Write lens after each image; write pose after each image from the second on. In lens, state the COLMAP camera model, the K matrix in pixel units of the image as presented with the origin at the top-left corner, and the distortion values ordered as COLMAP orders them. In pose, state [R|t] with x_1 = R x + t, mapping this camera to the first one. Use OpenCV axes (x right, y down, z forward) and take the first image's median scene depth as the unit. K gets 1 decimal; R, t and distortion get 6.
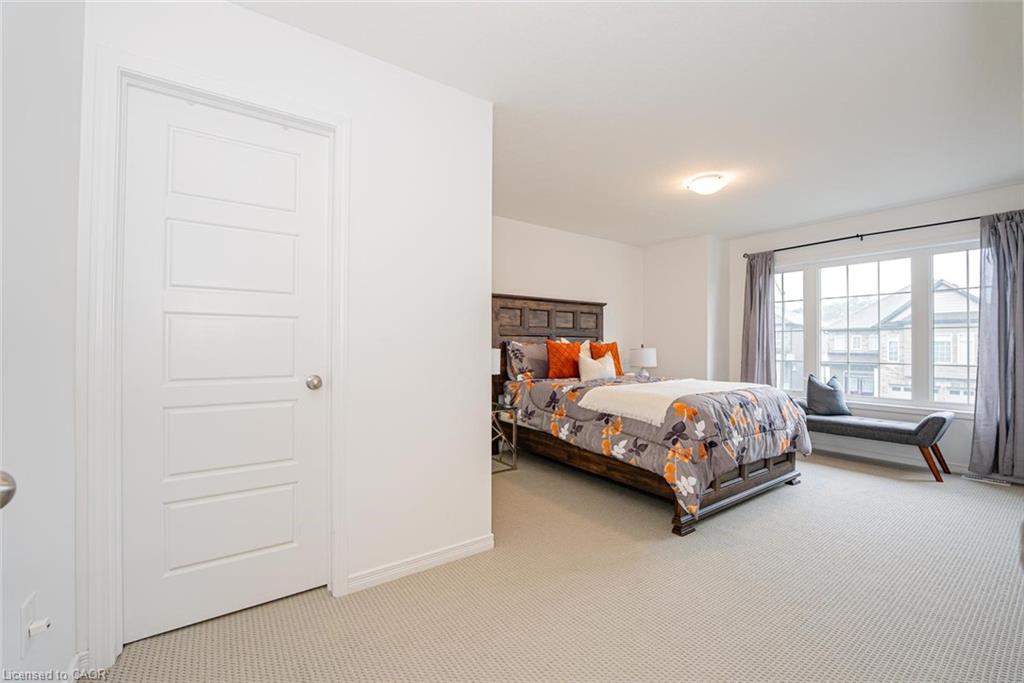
lens RADIAL K [[419.0, 0, 514.3], [0, 419.0, 342.5], [0, 0, 1]] dist [0.000111, -0.000029]
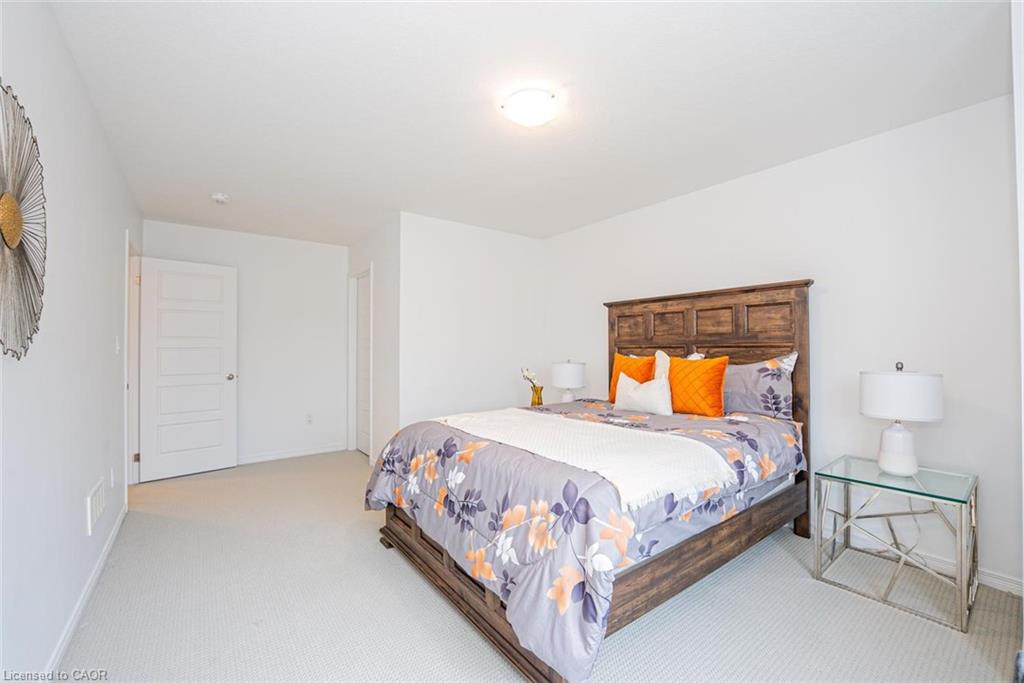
lens RADIAL K [[419.0, 0, 515.0], [0, 419.0, 344.8], [0, 0, 1]] dist [0.000111, -0.000029]
pose [[0.017066, -0.014325, -0.999752, 0.751266], [0.007019, 0.999874, -0.014206, -0.011024], [0.999830, -0.006775, 0.017165, 0.672089]]
